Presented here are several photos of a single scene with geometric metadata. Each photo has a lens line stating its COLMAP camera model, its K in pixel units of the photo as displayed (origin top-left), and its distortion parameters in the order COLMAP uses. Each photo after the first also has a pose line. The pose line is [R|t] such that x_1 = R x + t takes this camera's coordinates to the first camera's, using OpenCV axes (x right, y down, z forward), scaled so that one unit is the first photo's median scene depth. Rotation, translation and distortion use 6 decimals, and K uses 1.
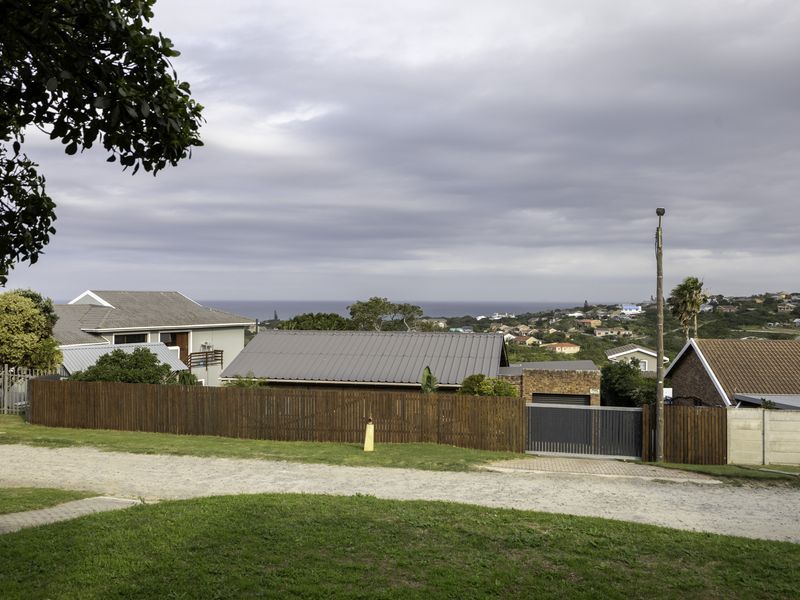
lens RADIAL K [[746.9, 0, 400.0], [0, 746.9, 300.0], [0, 0, 1]] dist [0.000939, -0.004903]
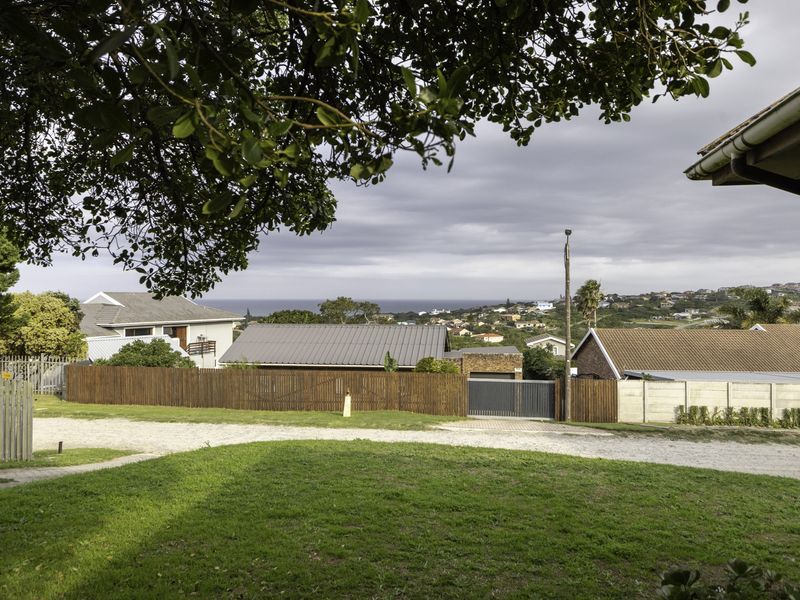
lens RADIAL K [[657.8, 0, 400.0], [0, 657.8, 300.0], [0, 0, 1]] dist [0.001197, 0.002542]
pose [[0.996295, -0.003462, 0.085930, -0.044208], [0.003233, 0.999991, 0.002804, -0.001475], [-0.085939, -0.002515, 0.996297, -0.124354]]
